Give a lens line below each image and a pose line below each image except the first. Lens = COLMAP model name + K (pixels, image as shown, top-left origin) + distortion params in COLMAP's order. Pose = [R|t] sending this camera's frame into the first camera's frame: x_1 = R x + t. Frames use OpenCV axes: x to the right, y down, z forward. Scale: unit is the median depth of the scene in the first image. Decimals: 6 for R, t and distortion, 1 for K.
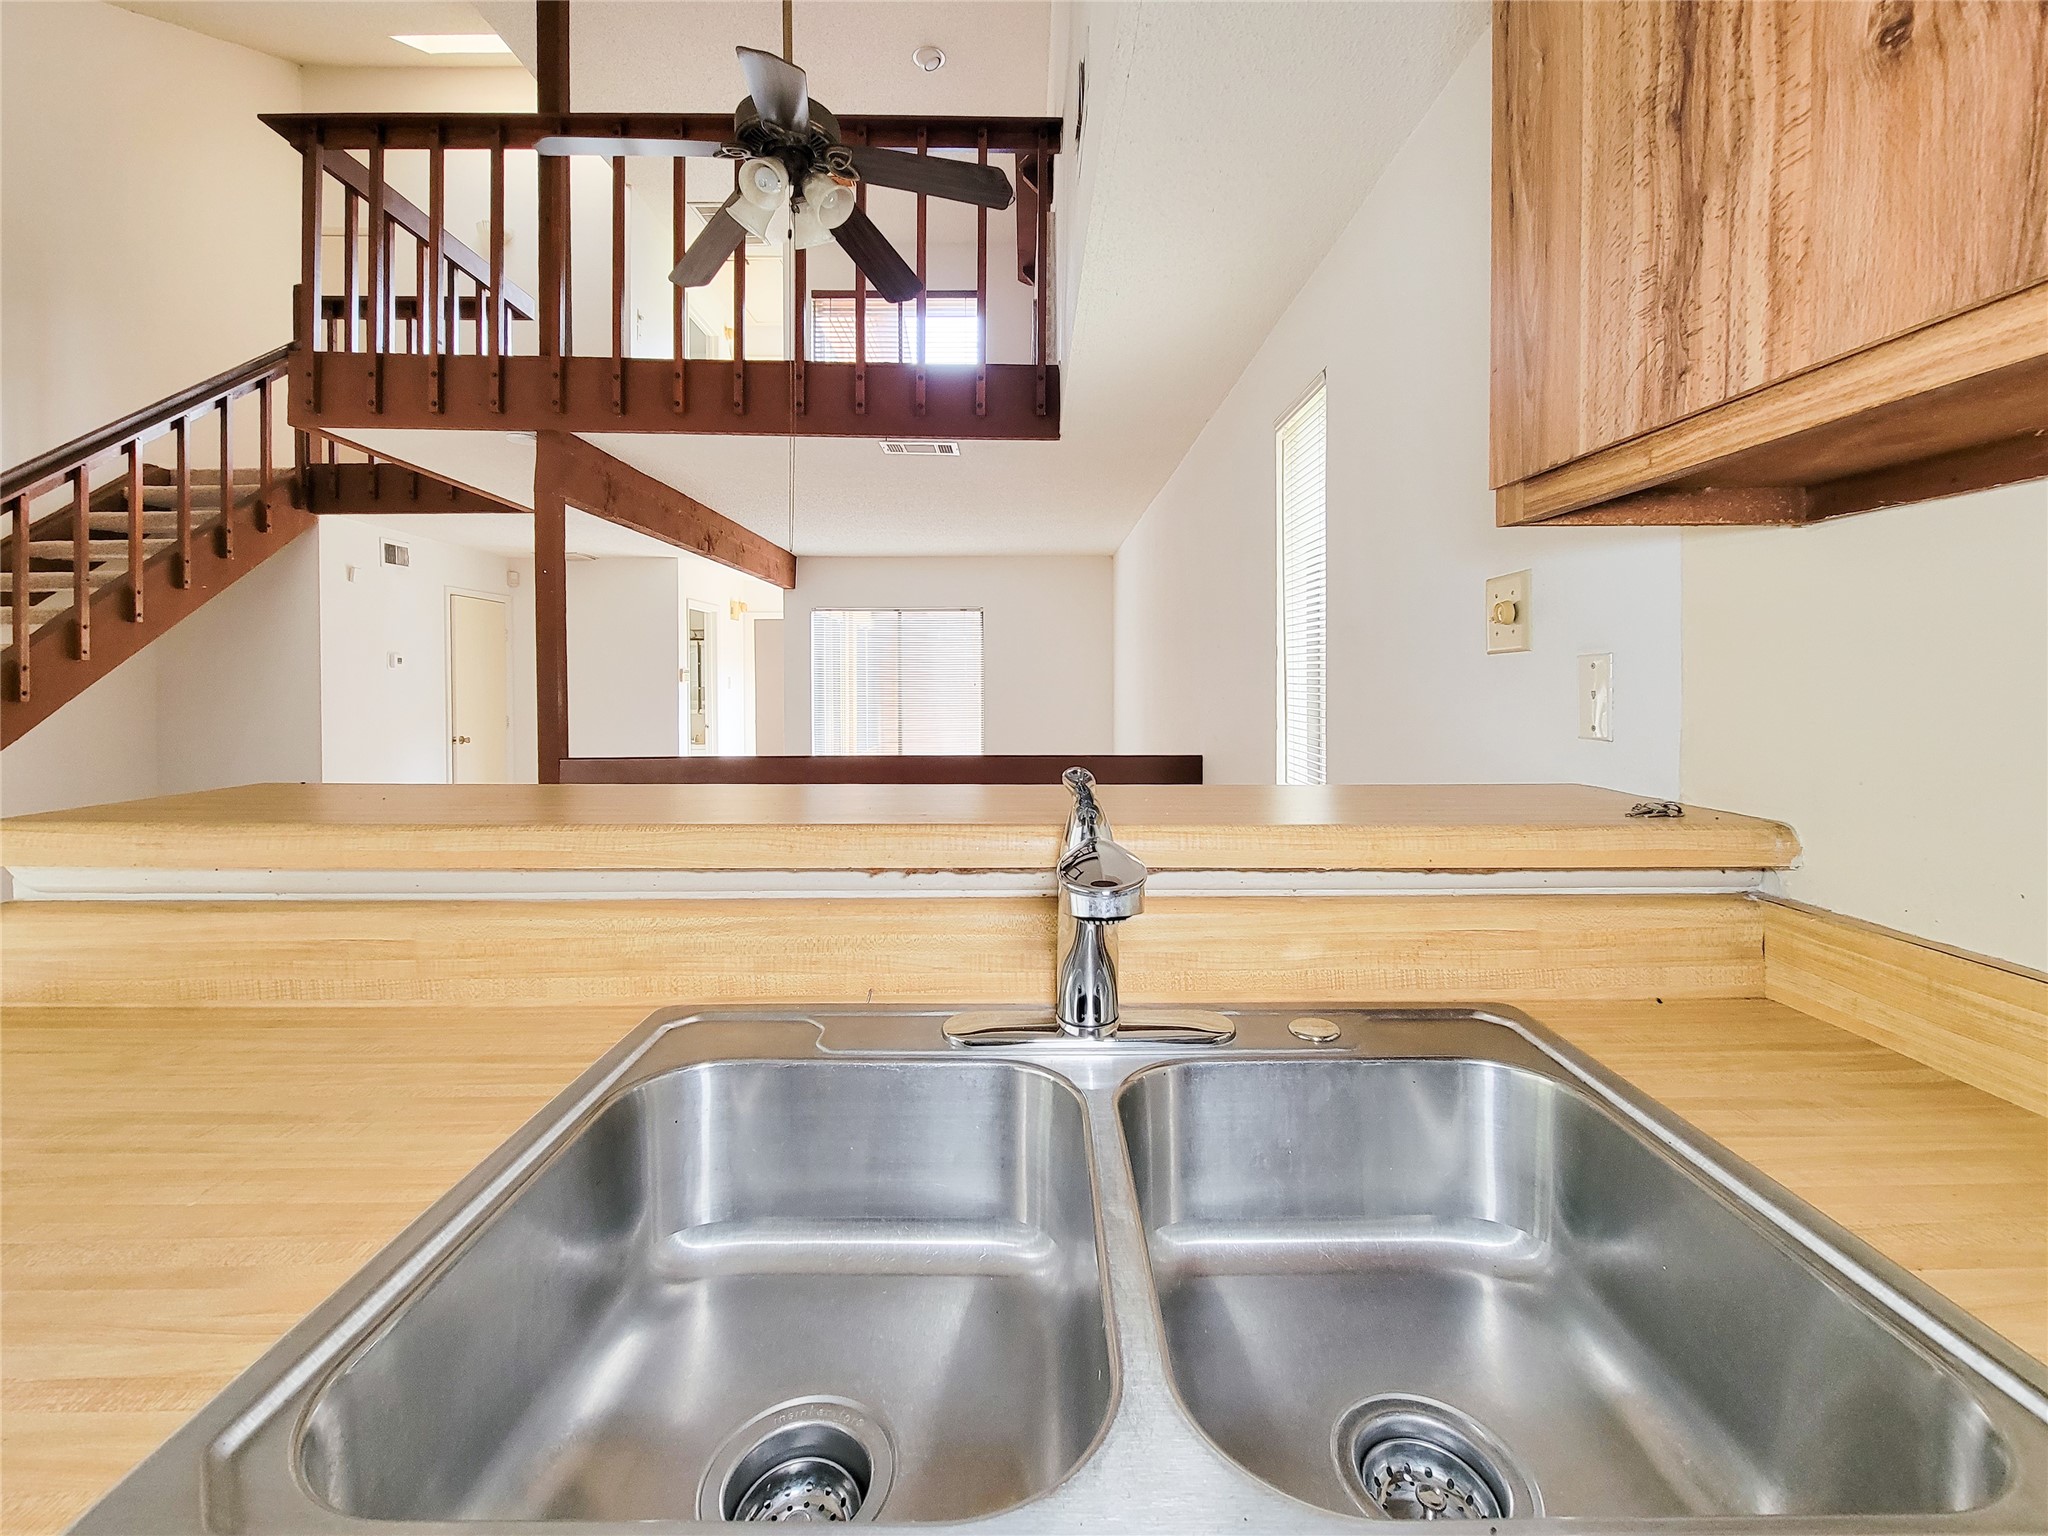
lens RADIAL K [[850.2, 0, 1008.6], [0, 850.2, 680.7], [0, 0, 1]] dist [0.005857, -0.003948]
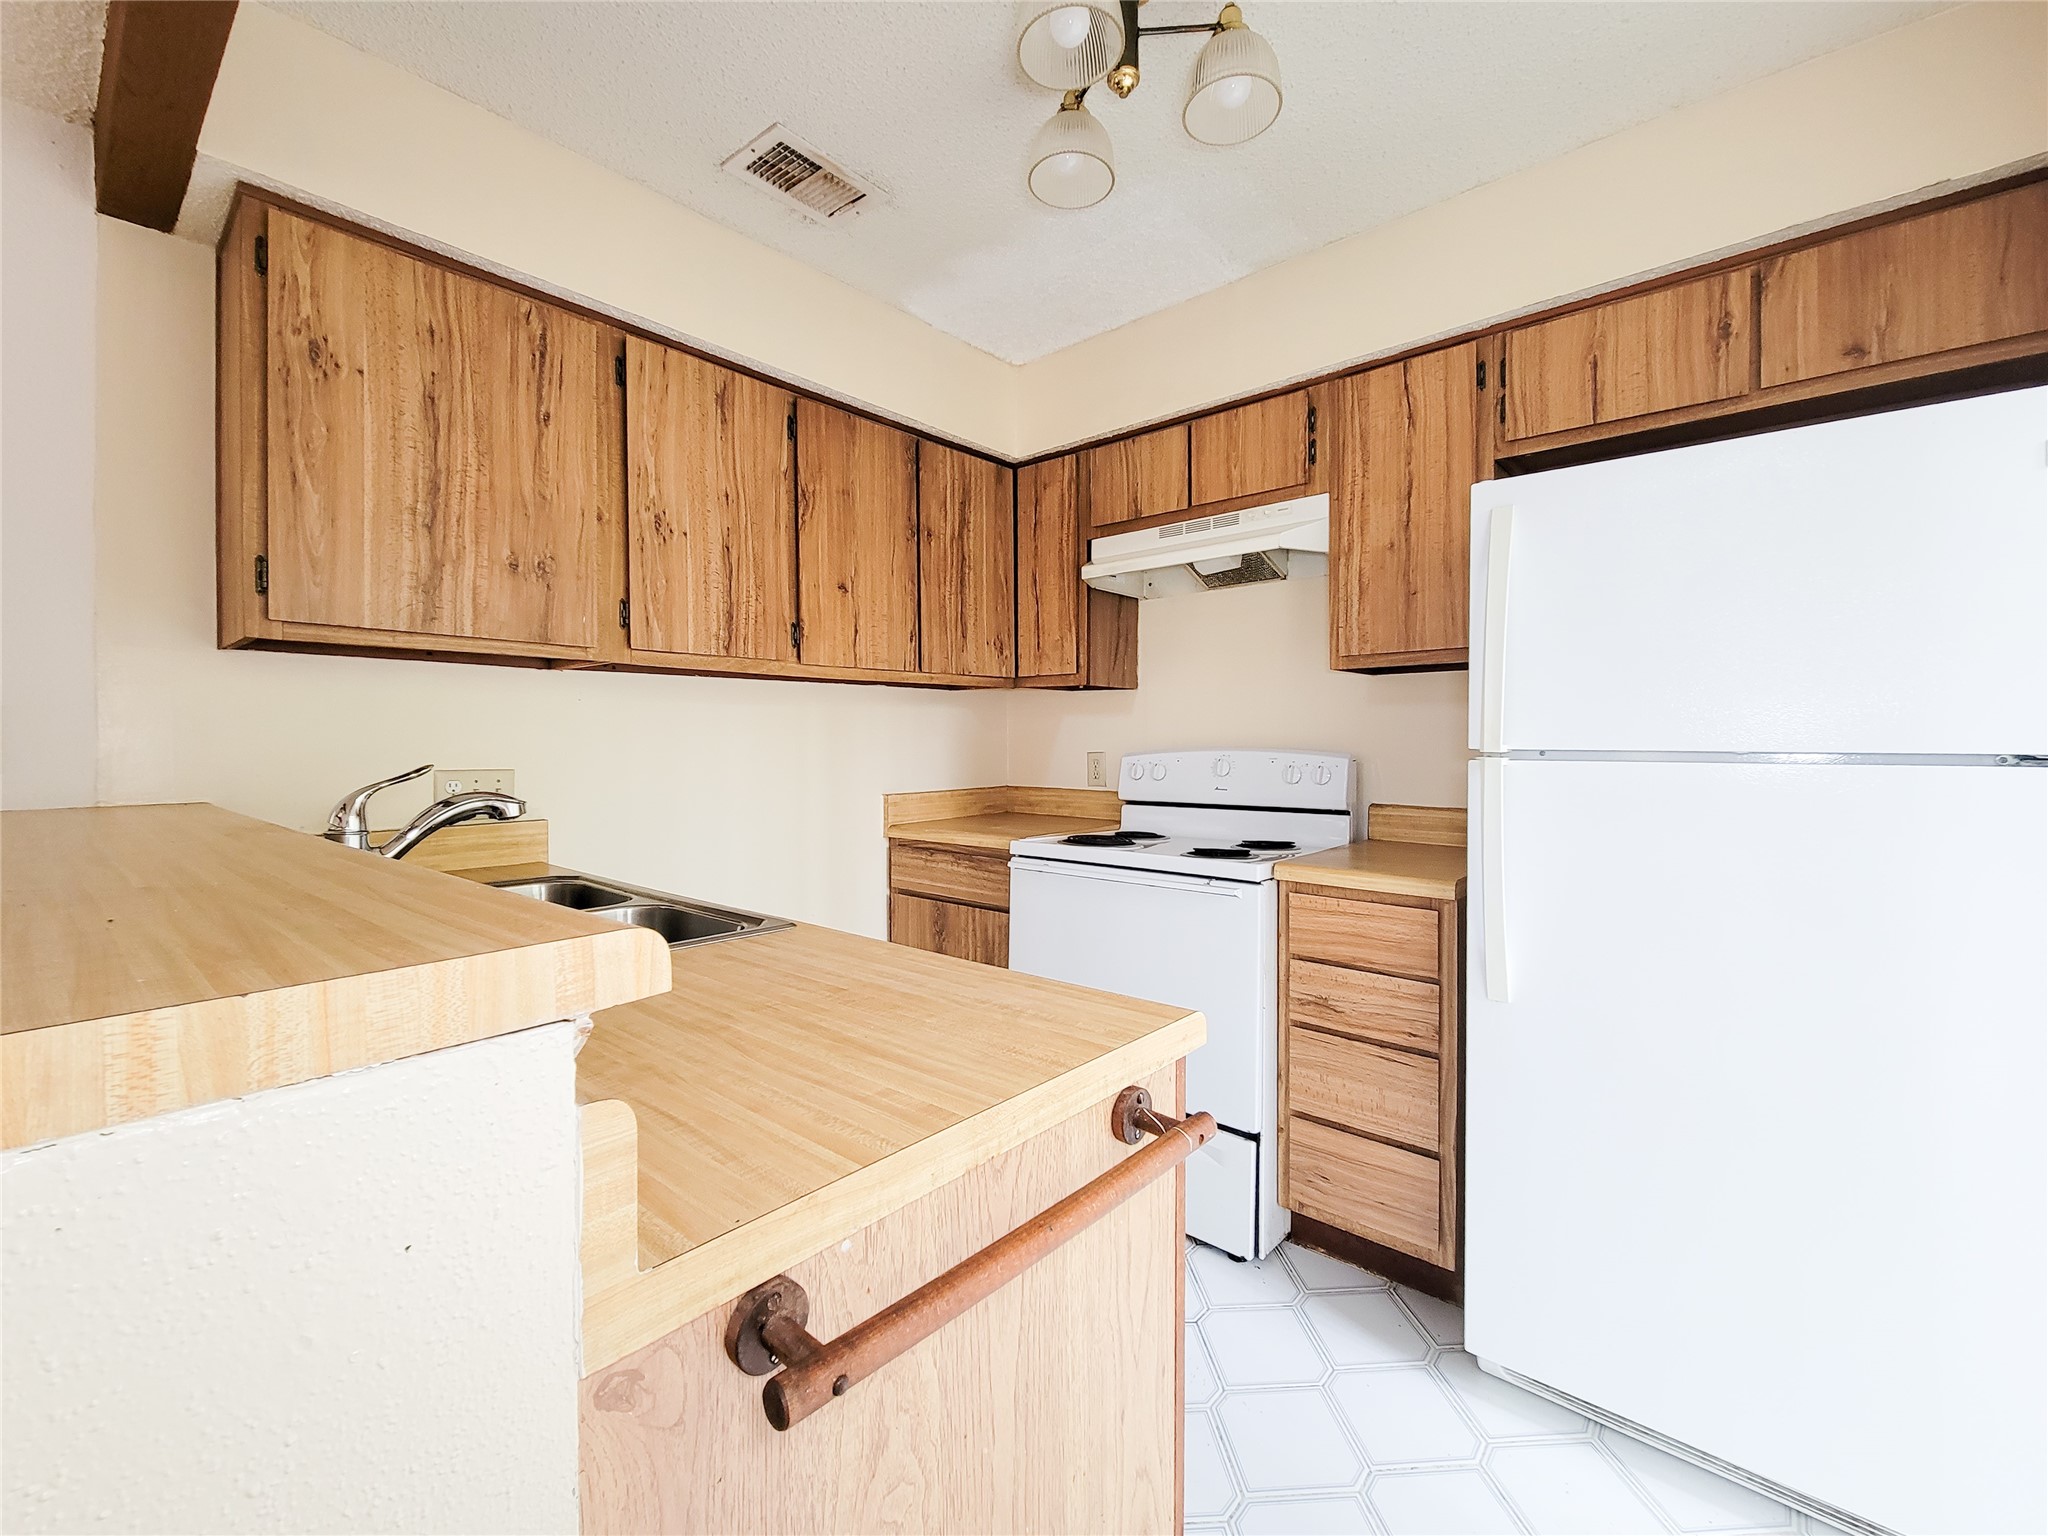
lens RADIAL K [[850.2, 0, 1023.4], [0, 850.2, 747.2], [0, 0, 1]] dist [0.005857, -0.003948]
pose [[-0.750004, 0.001063, 0.661433, -0.304674], [0.009562, 0.999912, 0.009236, 0.007759], [-0.661364, 0.013252, -0.749948, 0.215021]]
